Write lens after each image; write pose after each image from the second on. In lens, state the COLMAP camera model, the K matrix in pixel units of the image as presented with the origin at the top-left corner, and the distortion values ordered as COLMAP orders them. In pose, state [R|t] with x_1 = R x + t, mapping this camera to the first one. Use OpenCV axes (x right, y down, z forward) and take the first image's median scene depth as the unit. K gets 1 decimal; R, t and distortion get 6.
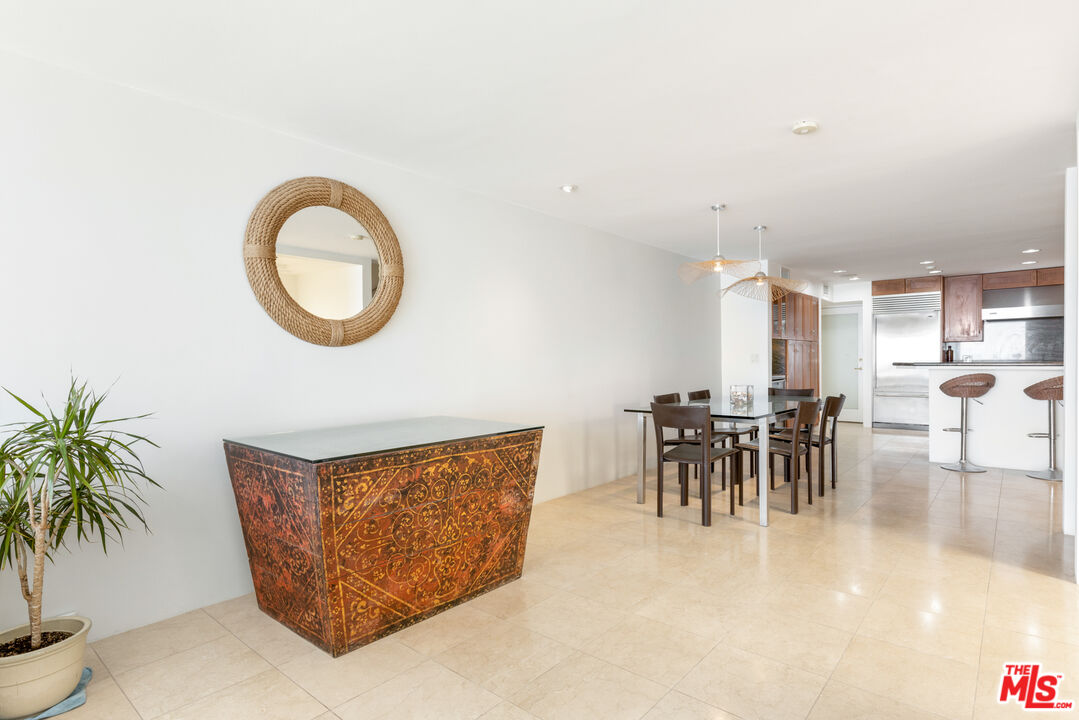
lens RADIAL K [[577.2, 0, 541.9], [0, 577.2, 366.9], [0, 0, 1]] dist [-0.002220, -0.000591]
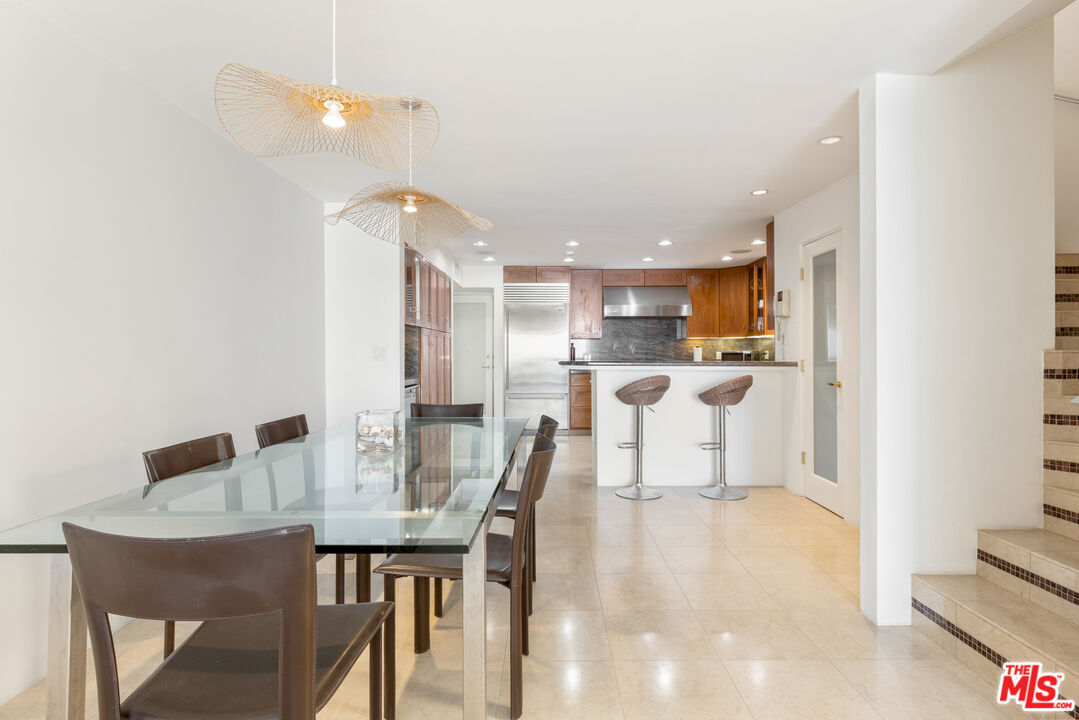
lens RADIAL K [[514.6, 0, 539.5], [0, 514.6, 360.0], [0, 0, 1]] dist [-0.000575, -0.000154]
pose [[0.754531, 0.003429, 0.656255, 0.123275], [-0.001416, 0.999993, -0.003598, -0.005893], [-0.656262, 0.001786, 0.754531, 0.435303]]
